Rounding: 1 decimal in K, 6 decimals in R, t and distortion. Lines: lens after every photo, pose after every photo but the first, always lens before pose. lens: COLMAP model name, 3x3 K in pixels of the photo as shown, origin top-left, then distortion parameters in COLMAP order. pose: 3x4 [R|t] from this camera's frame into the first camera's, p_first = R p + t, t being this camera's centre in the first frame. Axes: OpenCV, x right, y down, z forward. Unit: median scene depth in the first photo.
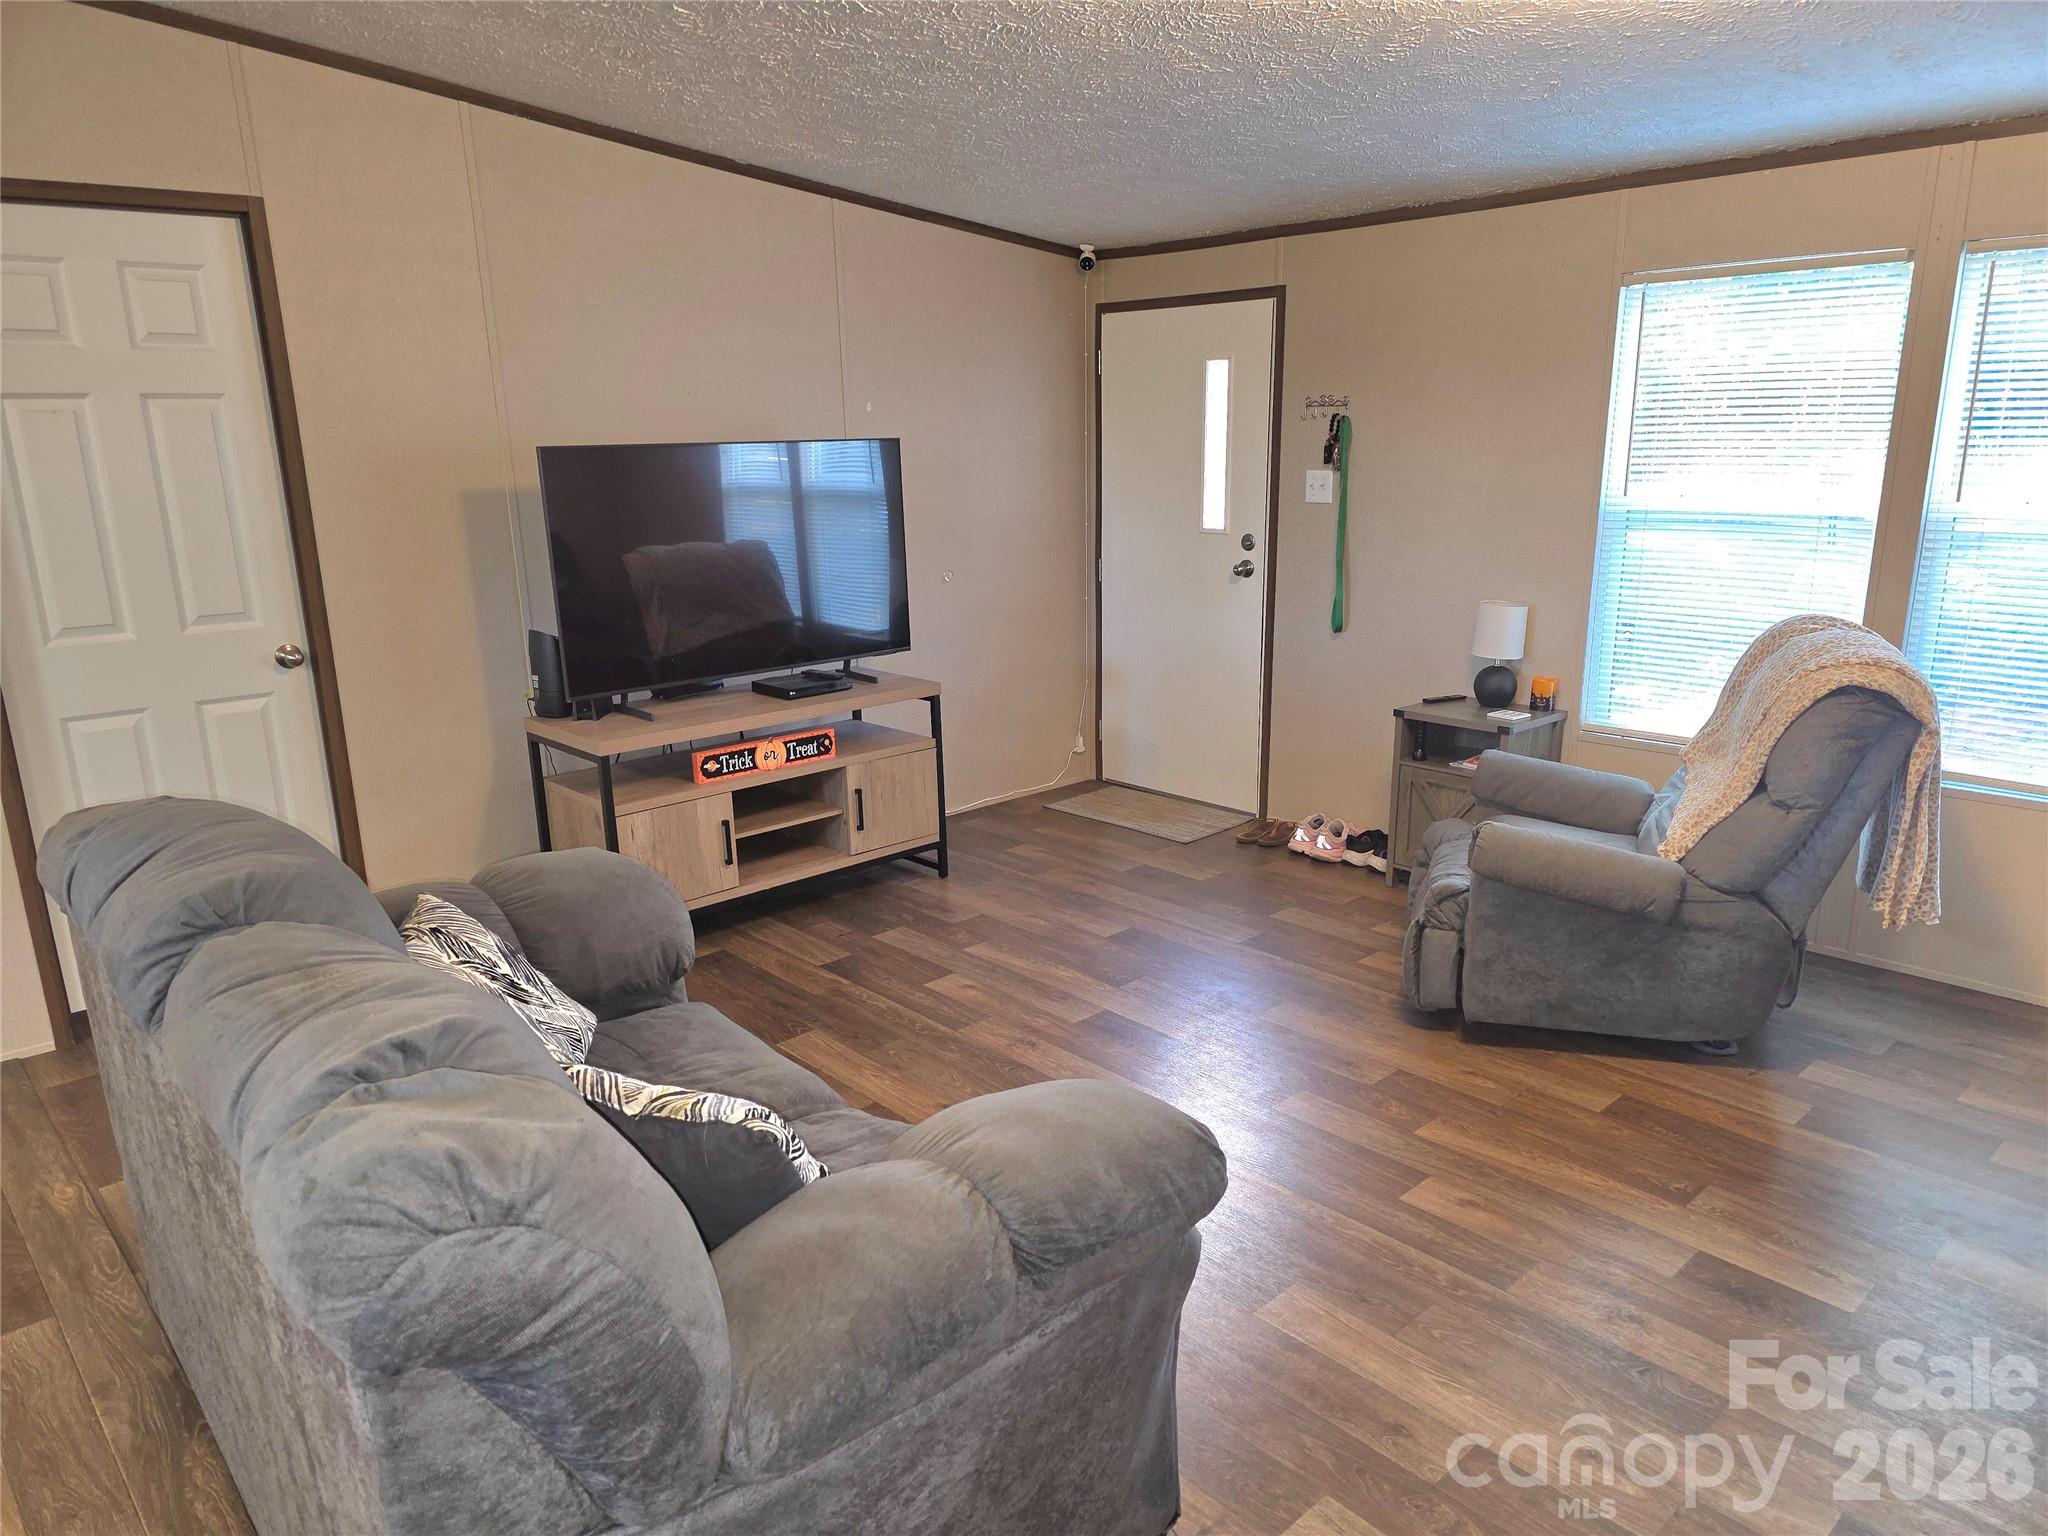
lens RADIAL K [[1373.1, 0, 1028.5], [0, 1373.1, 781.0], [0, 0, 1]] dist [0.047839, -0.002791]
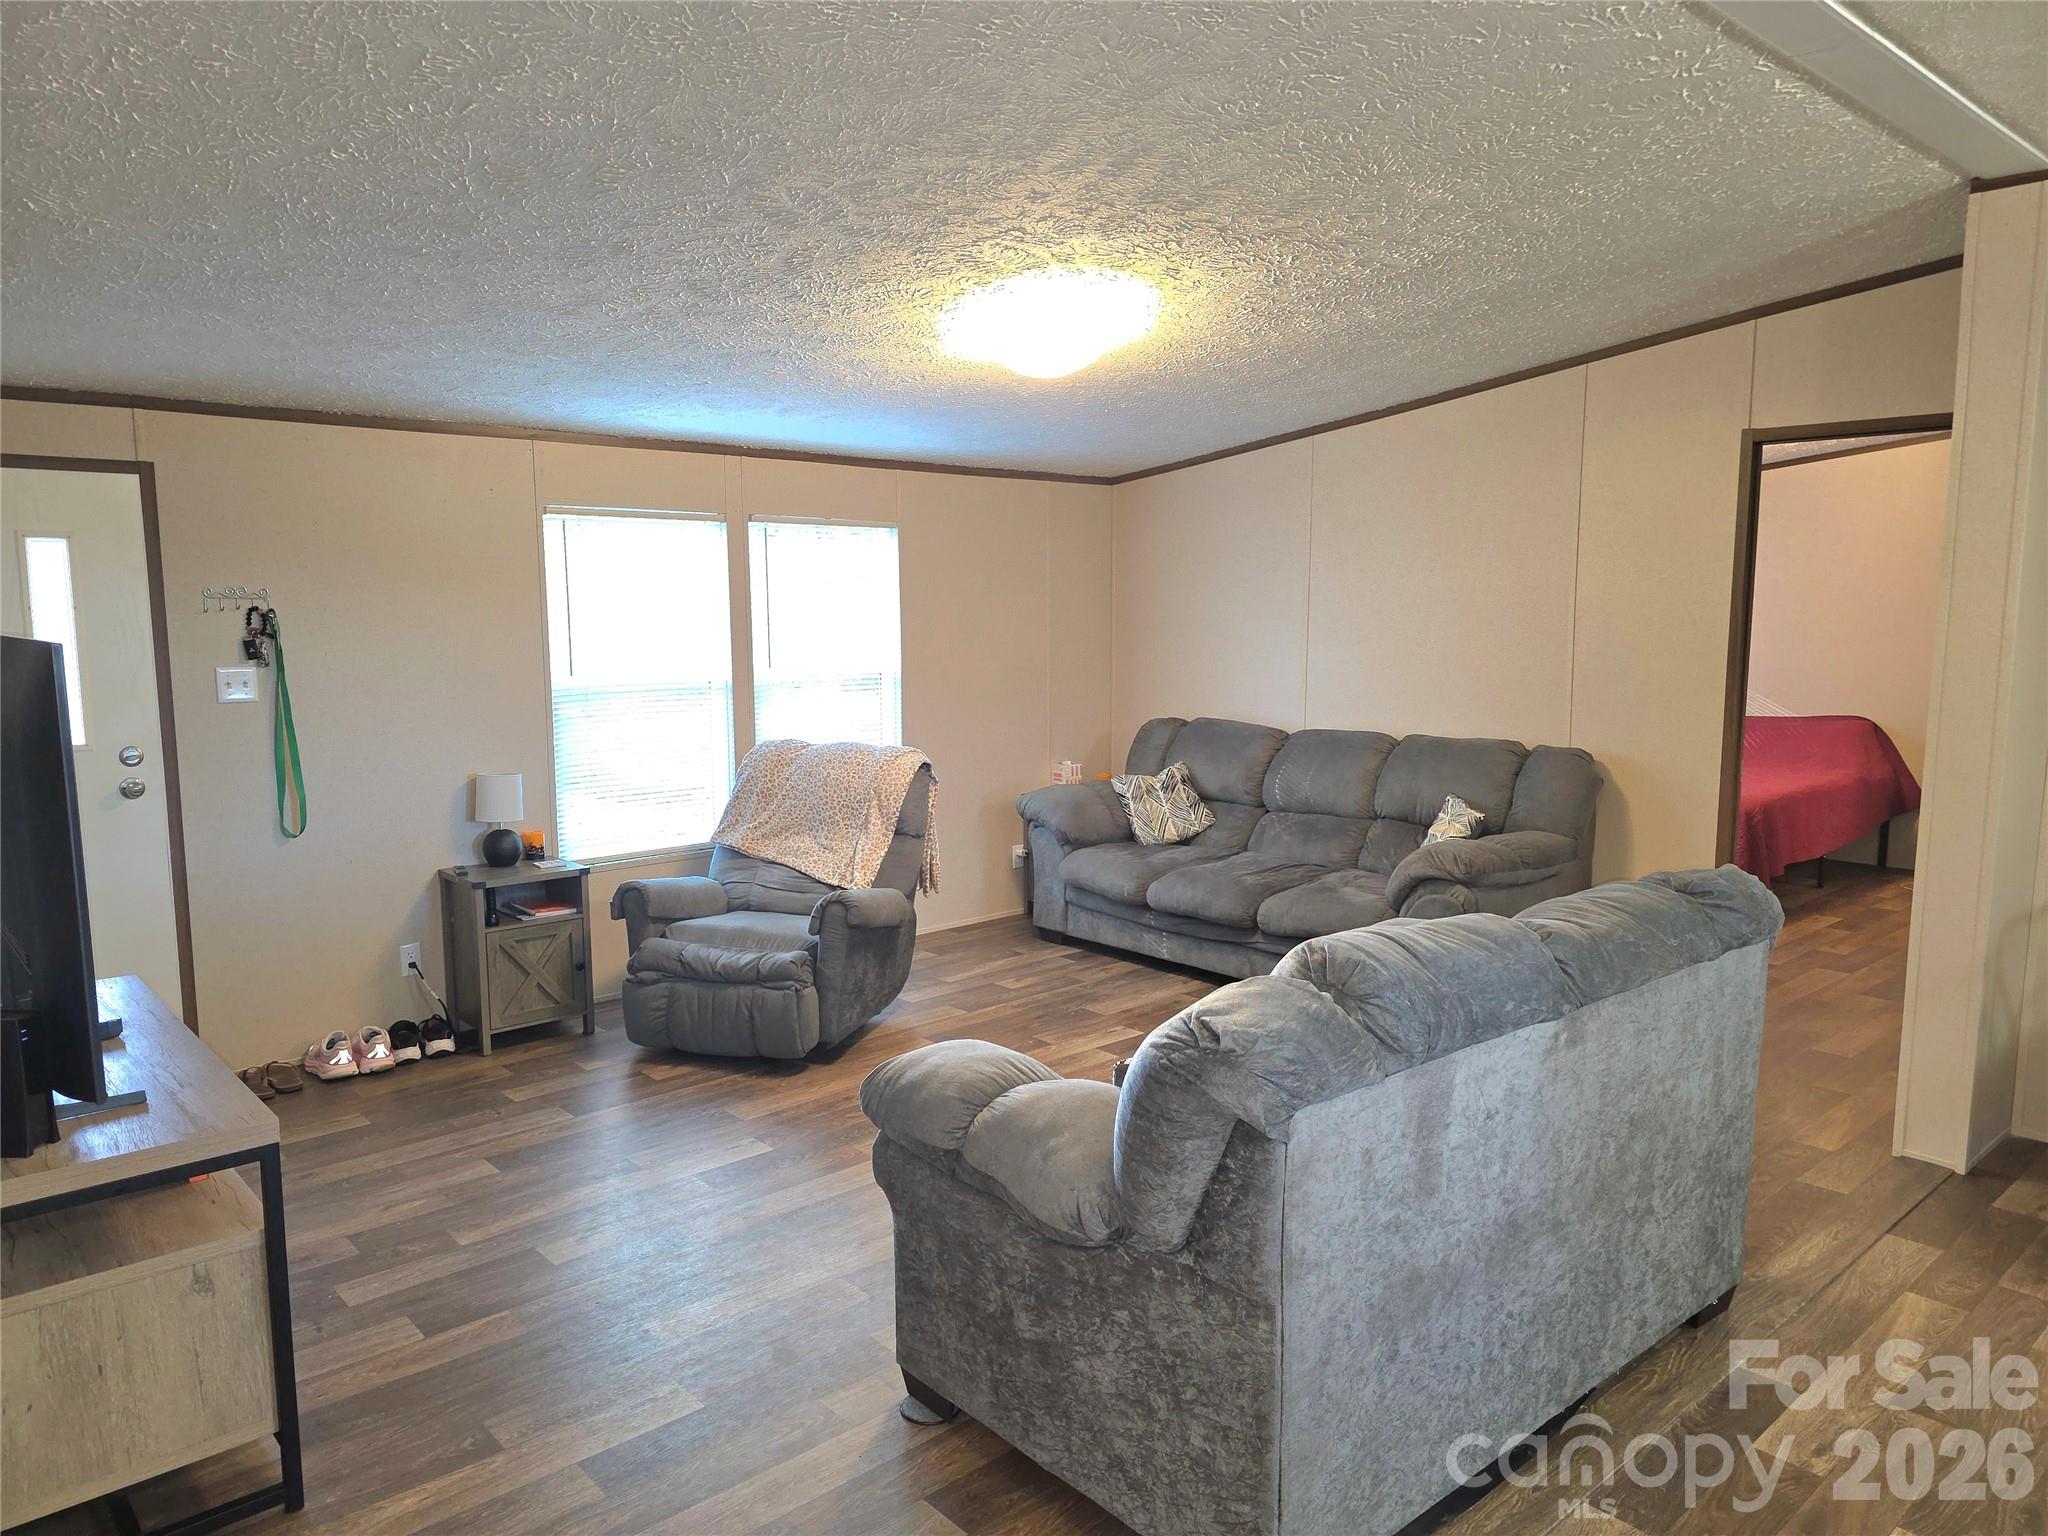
lens RADIAL K [[1373.1, 0, 1028.5], [0, 1373.1, 781.0], [0, 0, 1]] dist [0.047839, -0.002791]
pose [[0.025799, -0.115269, 0.992999, -0.693532], [0.257899, 0.960472, 0.104793, -0.117886], [-0.965827, 0.253390, 0.054507, 0.475055]]
